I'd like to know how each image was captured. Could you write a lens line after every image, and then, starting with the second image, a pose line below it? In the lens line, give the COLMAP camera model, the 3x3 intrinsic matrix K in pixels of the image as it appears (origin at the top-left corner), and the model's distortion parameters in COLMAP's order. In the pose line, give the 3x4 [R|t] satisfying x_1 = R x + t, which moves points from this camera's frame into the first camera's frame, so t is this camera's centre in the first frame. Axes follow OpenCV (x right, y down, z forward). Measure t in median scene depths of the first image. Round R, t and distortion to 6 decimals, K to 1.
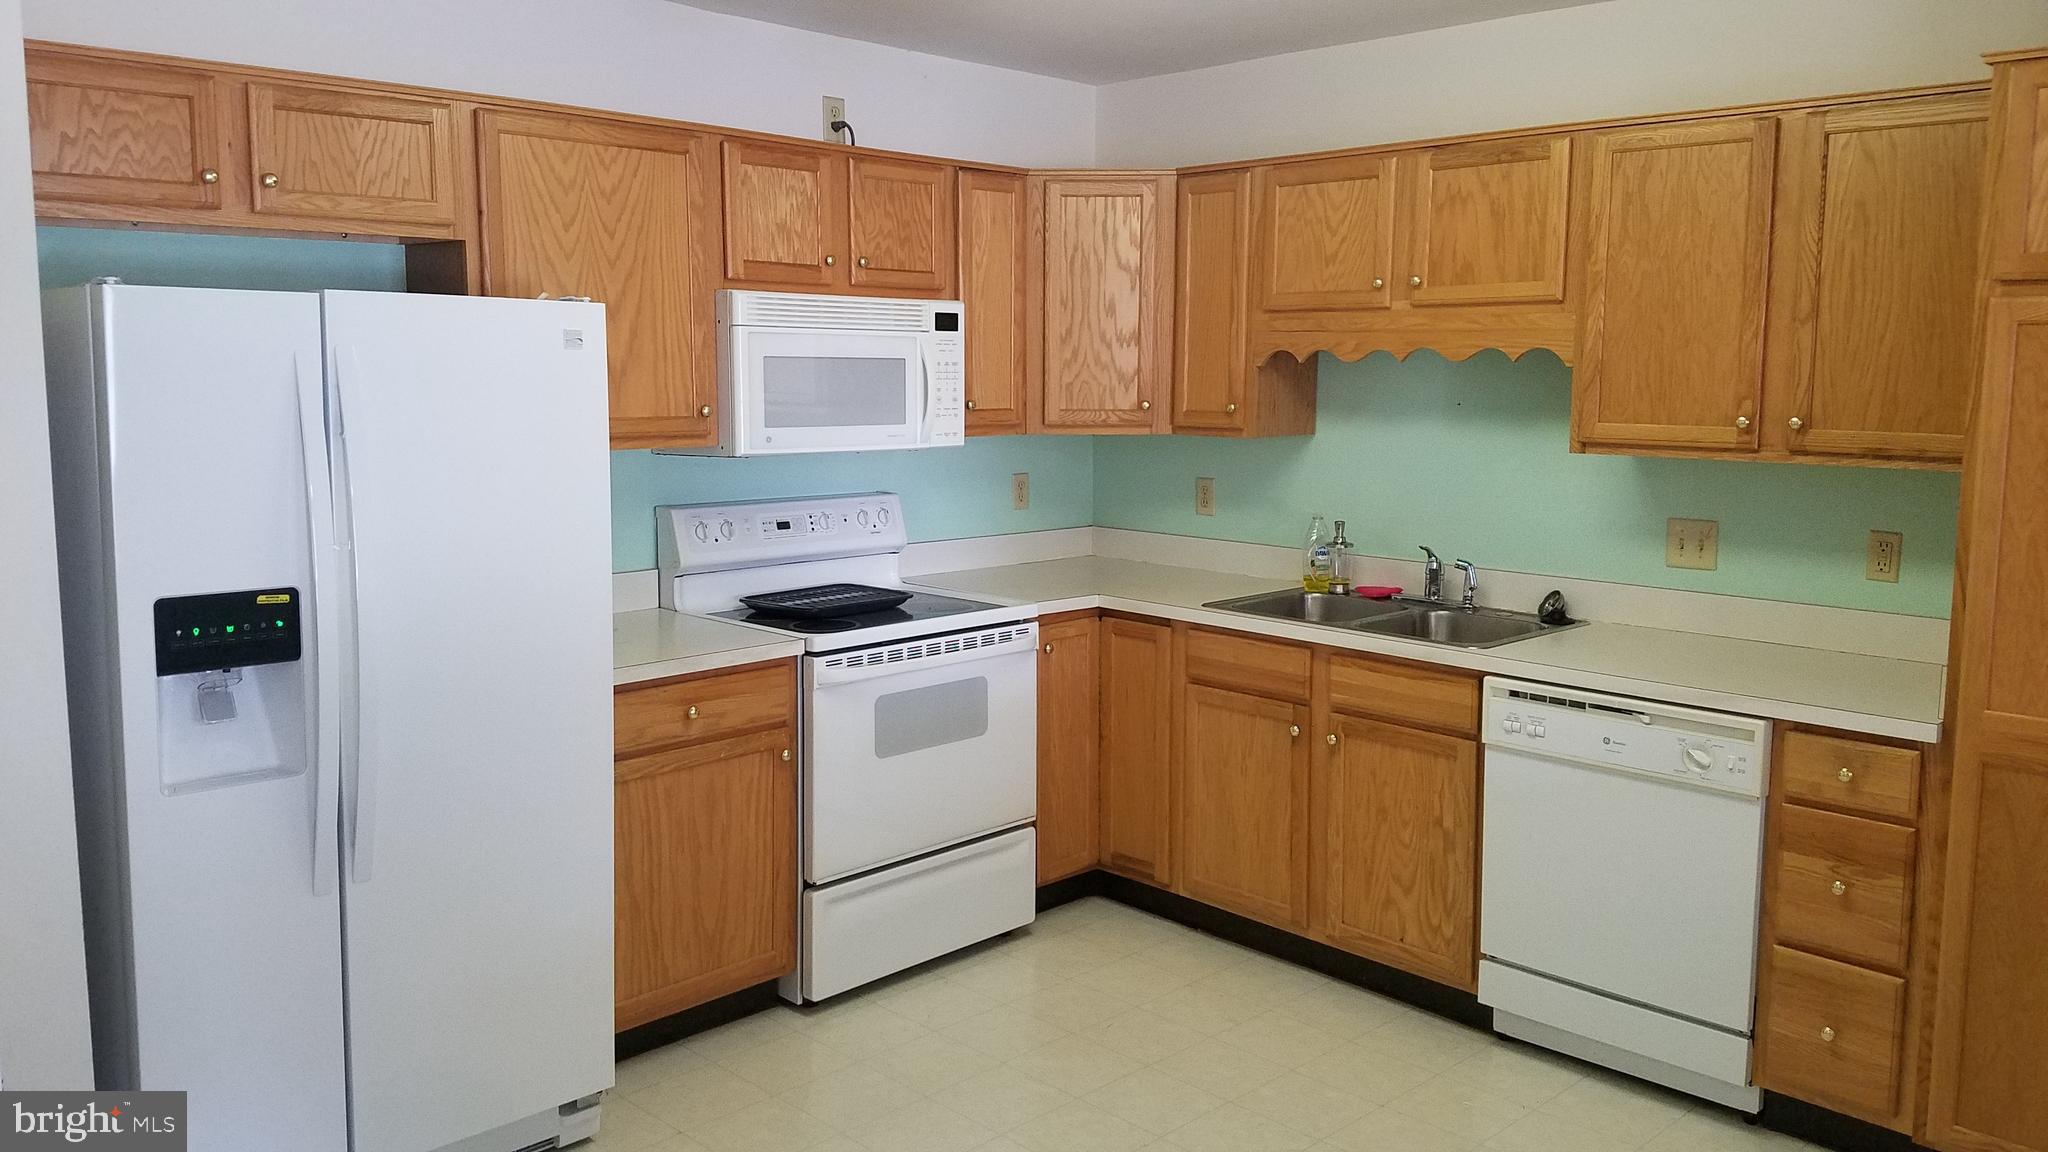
lens RADIAL K [[1556.9, 0, 1018.6], [0, 1556.9, 536.5], [0, 0, 1]] dist [0.234846, -0.464822]
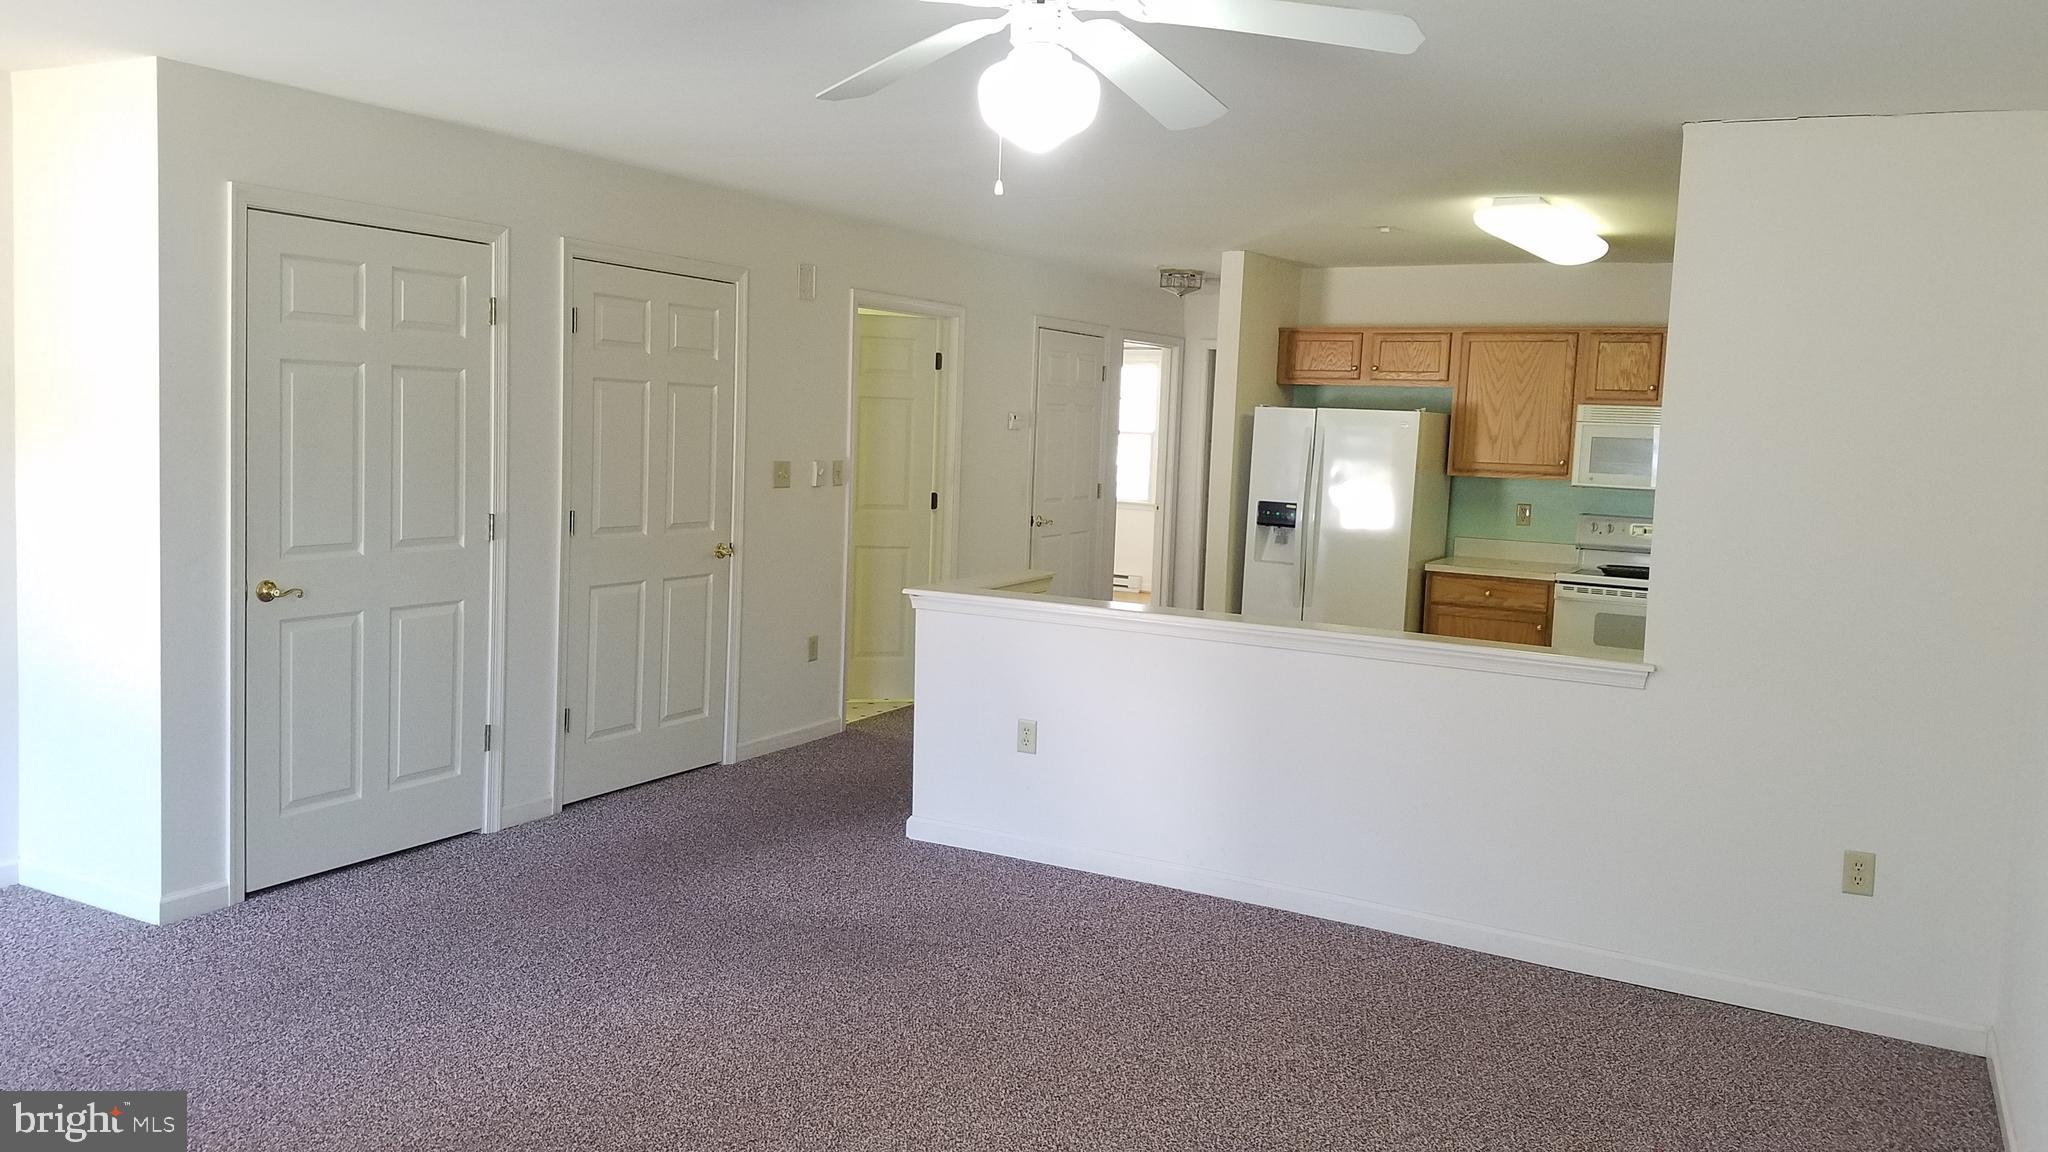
lens RADIAL K [[1562.1, 0, 1029.7], [0, 1562.1, 529.9], [0, 0, 1]] dist [0.234059, -0.398331]
pose [[0.282699, 0.071464, -0.956543, 1.574346], [-0.145161, 0.988923, 0.030981, 0.042244], [0.948161, 0.130094, 0.289942, -0.247633]]
